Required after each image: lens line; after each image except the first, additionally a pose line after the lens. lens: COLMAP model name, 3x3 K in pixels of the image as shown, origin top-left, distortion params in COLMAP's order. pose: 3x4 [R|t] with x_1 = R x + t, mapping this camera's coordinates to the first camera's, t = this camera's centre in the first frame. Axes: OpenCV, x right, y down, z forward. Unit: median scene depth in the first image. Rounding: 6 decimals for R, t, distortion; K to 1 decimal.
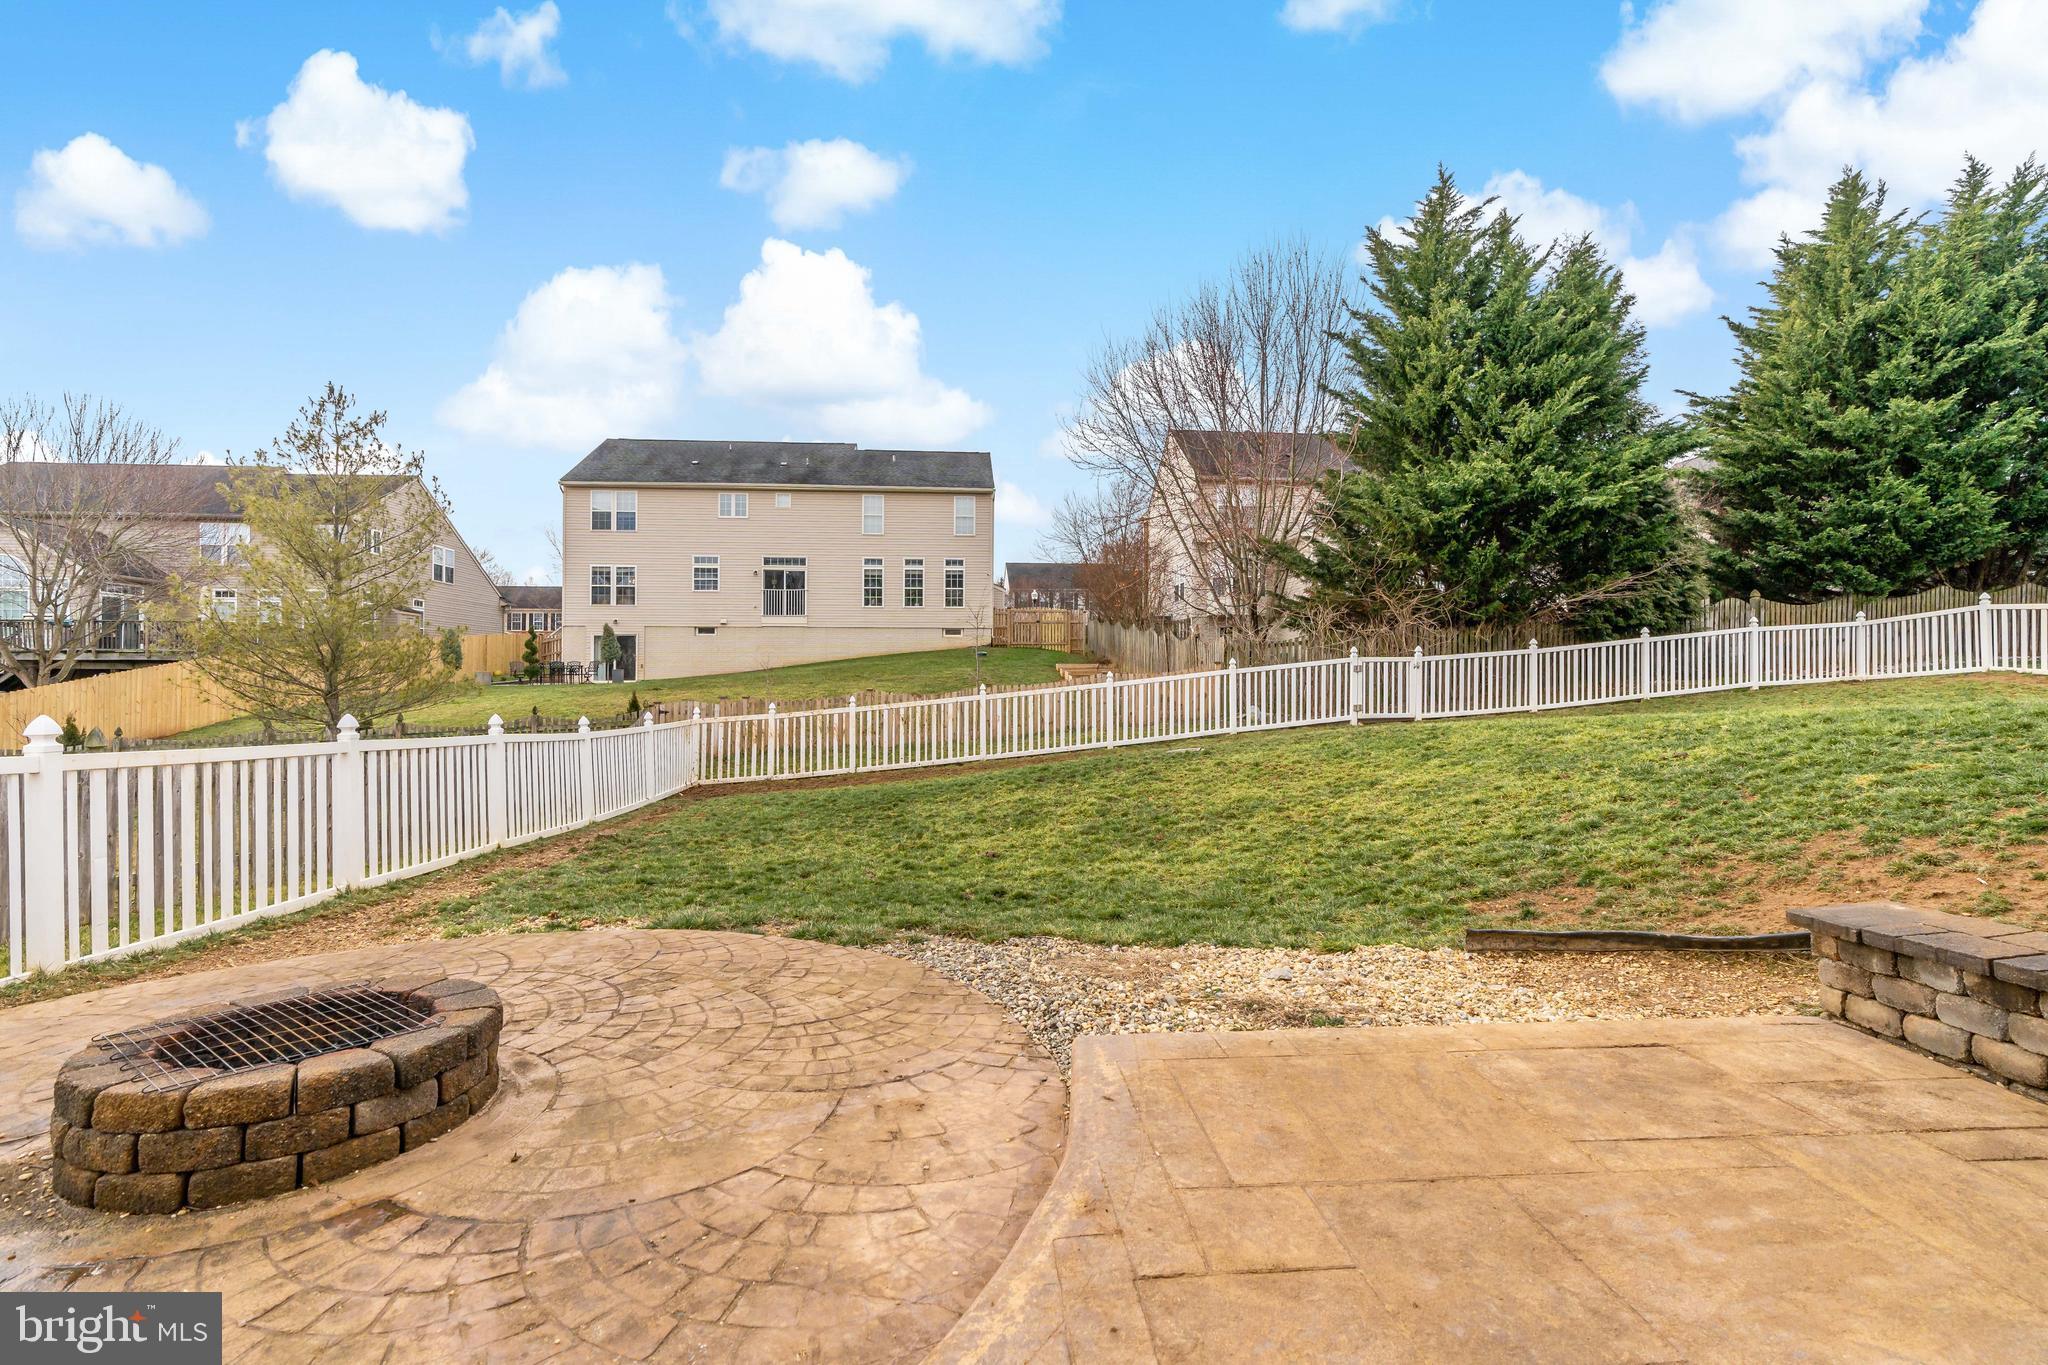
lens RADIAL K [[942.7, 0, 1026.9], [0, 942.7, 690.9], [0, 0, 1]] dist [-0.014519, 0.005493]
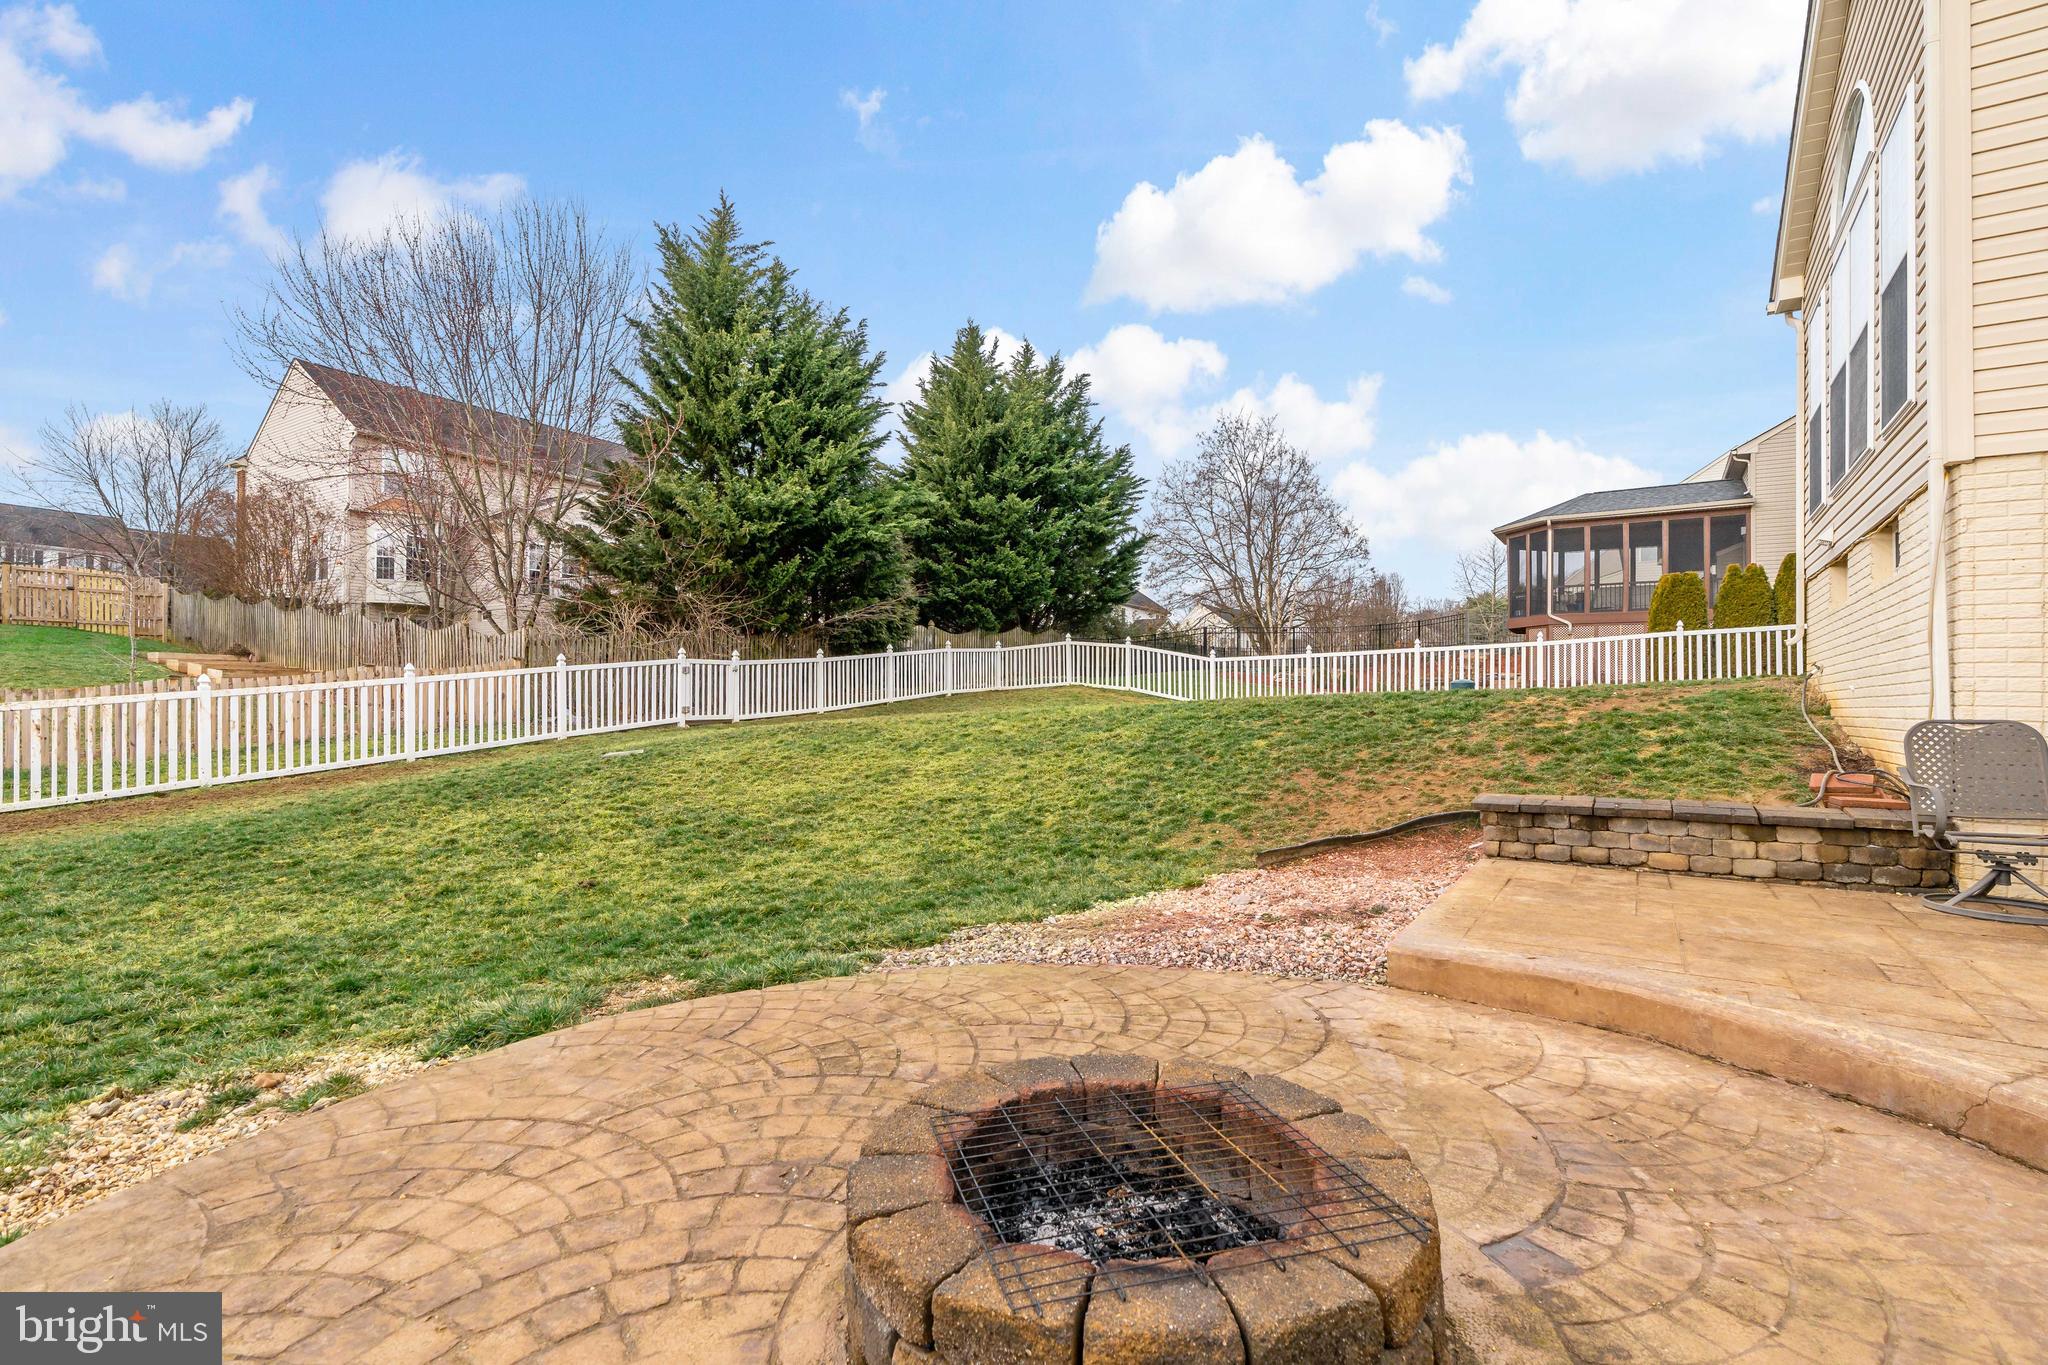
lens RADIAL K [[942.7, 0, 1031.6], [0, 942.7, 699.5], [0, 0, 1]] dist [-0.014519, 0.005493]
pose [[0.605536, 0.008677, 0.795771, -0.208521], [-0.006559, 0.999961, -0.005912, 0.010384], [-0.795791, -0.001639, 0.605569, 0.109171]]
